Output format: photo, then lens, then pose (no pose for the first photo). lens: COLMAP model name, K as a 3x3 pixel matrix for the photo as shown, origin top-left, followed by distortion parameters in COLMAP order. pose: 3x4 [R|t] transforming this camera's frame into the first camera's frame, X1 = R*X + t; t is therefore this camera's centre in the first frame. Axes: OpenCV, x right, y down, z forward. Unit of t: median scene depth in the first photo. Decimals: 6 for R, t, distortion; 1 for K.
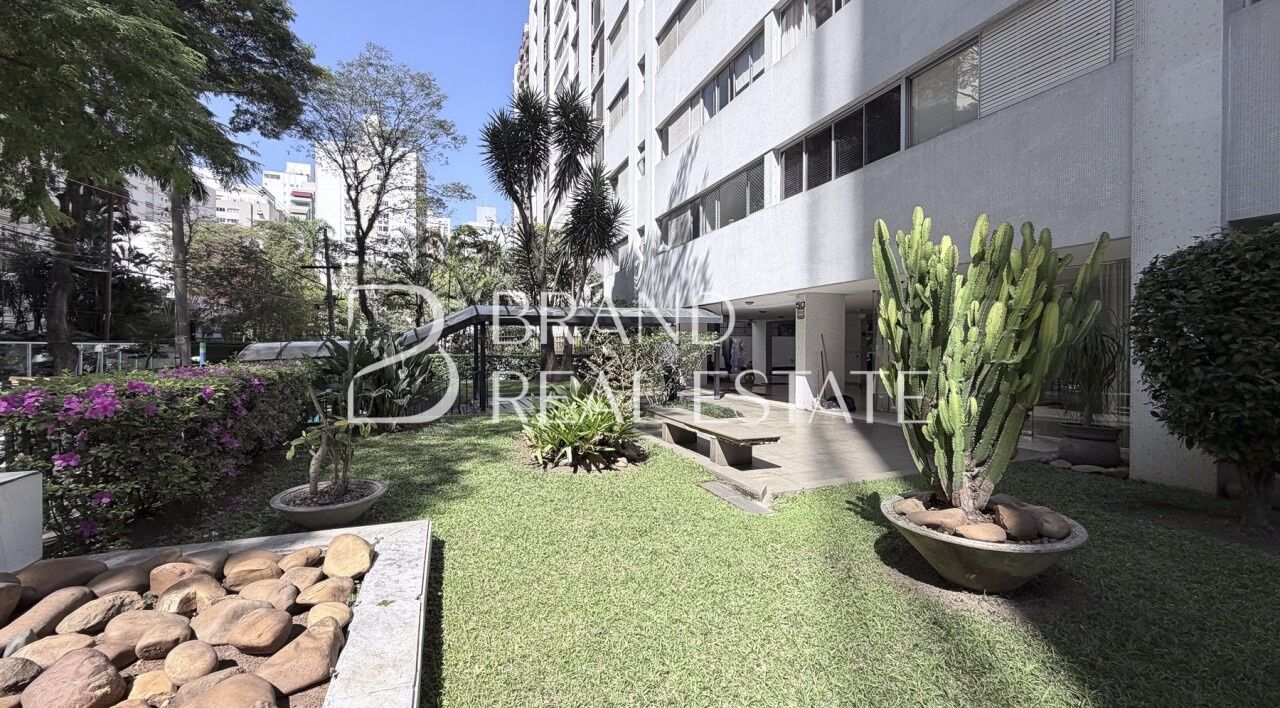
lens RADIAL K [[514.8, 0, 645.2], [0, 514.8, 348.4], [0, 0, 1]] dist [0.000380, 0.000095]
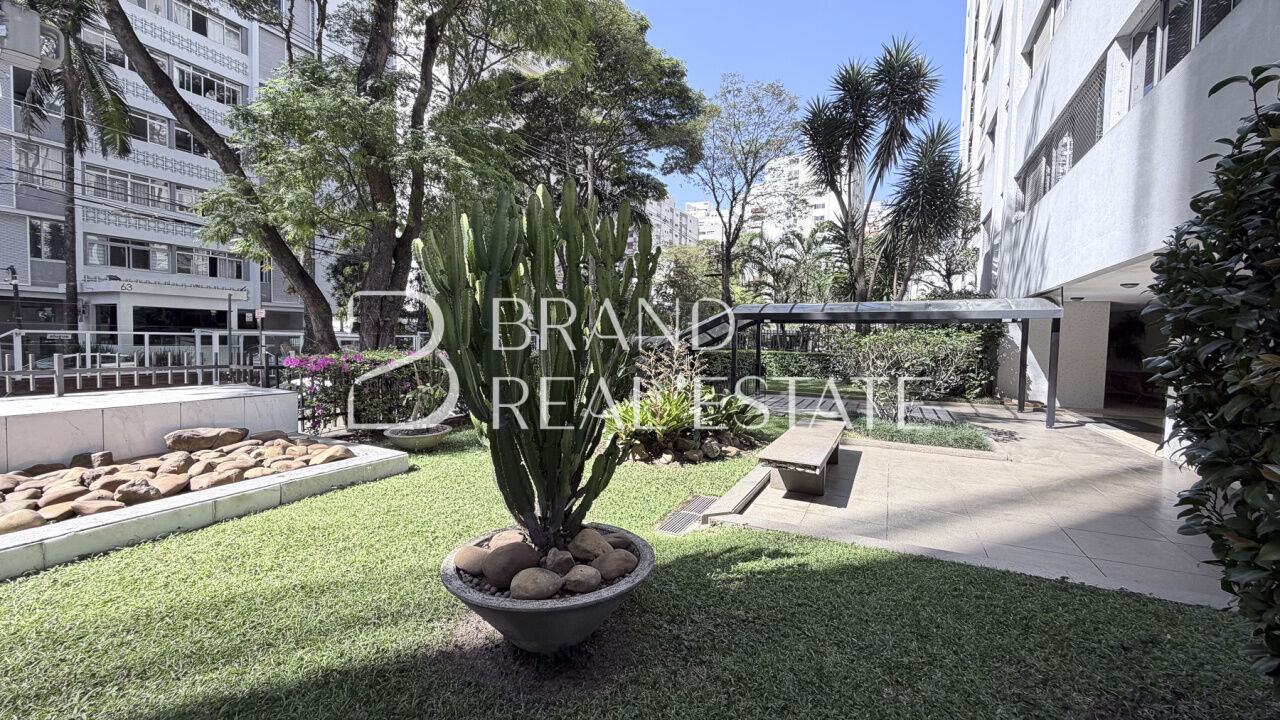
lens RADIAL K [[523.7, 0, 640.0], [0, 523.7, 360.0], [0, 0, 1]] dist [-0.003113, -0.000134]
pose [[0.668405, 0.044904, -0.742441, 0.231622], [-0.026298, 0.998979, 0.036745, -0.002980], [0.743332, -0.005036, 0.668903, 0.095382]]
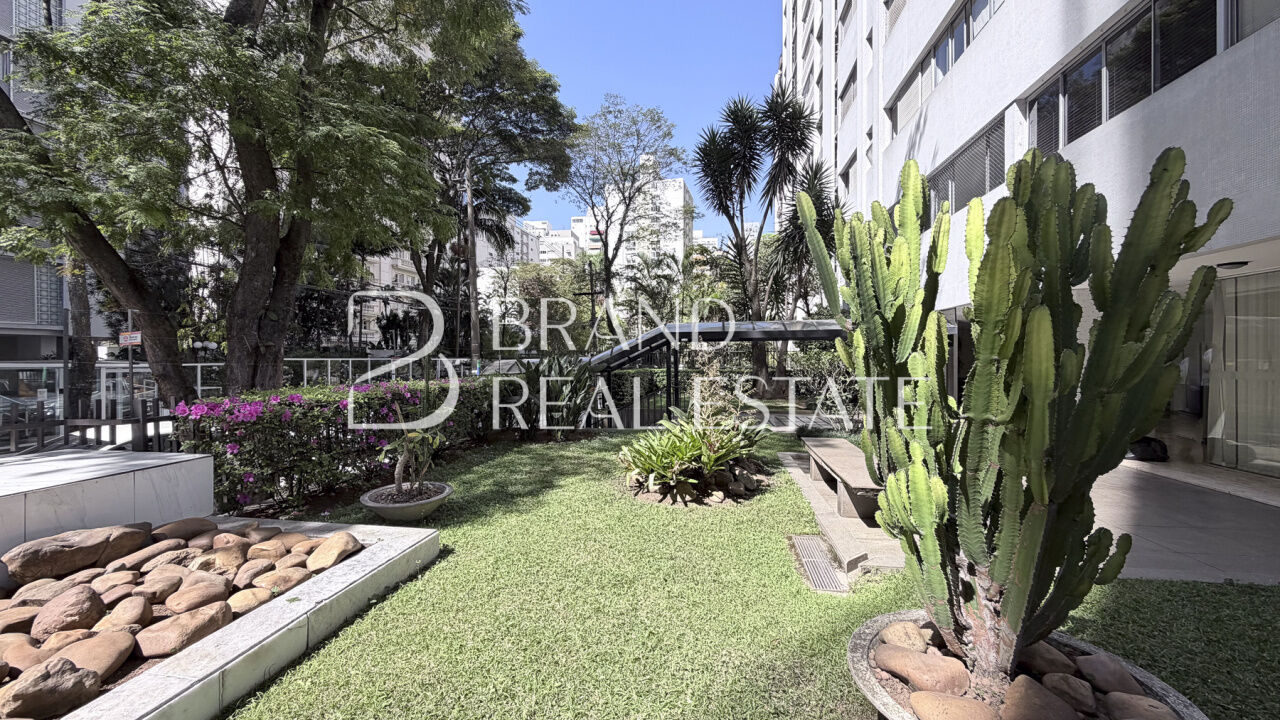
lens RADIAL K [[519.1, 0, 640.0], [0, 519.1, 360.0], [0, 0, 1]] dist [0.000481, 0.000182]
pose [[0.867314, -0.000368, -0.497762, 0.099223], [-0.001214, 0.999995, -0.002855, -0.004906], [0.497760, 0.003080, 0.867309, 0.050987]]
